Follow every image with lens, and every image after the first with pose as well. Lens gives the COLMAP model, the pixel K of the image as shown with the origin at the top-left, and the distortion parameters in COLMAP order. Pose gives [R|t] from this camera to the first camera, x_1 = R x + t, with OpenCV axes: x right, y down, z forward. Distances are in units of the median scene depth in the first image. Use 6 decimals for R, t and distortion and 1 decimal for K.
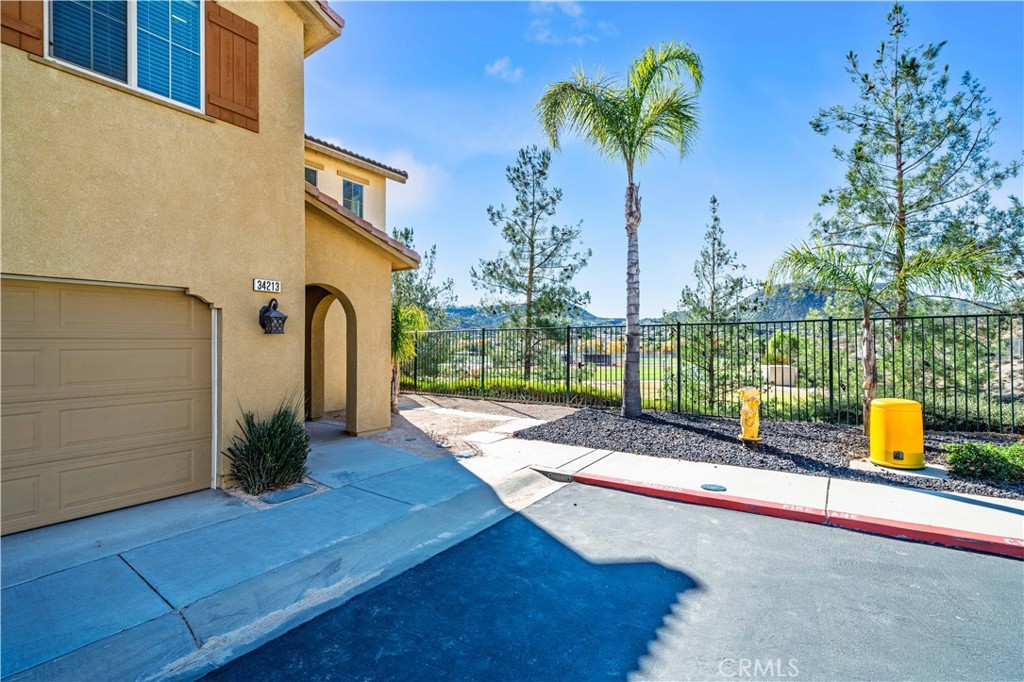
lens RADIAL K [[451.8, 0, 512.0], [0, 451.8, 341.0], [0, 0, 1]] dist [0.000549, 0.000094]
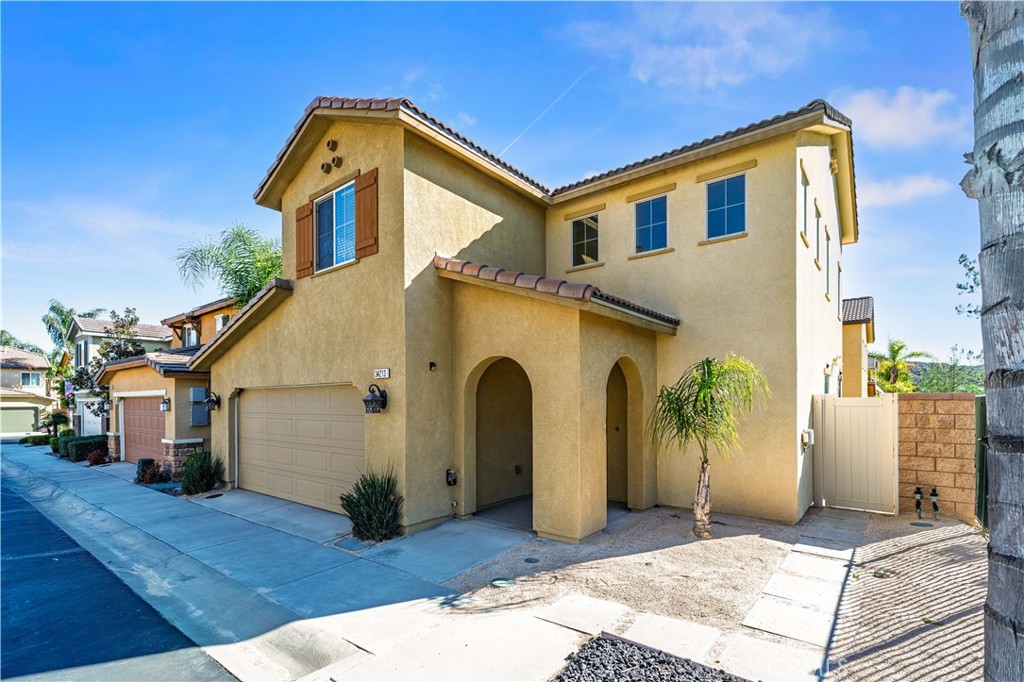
lens RADIAL K [[473.6, 0, 512.2], [0, 473.6, 400.0], [0, 0, 1]] dist [-0.001259, -0.000241]
pose [[-0.037345, 0.005412, -0.999288, 0.850343], [0.008888, 0.999948, 0.005084, -0.062800], [0.999263, -0.008692, -0.037392, 1.628332]]
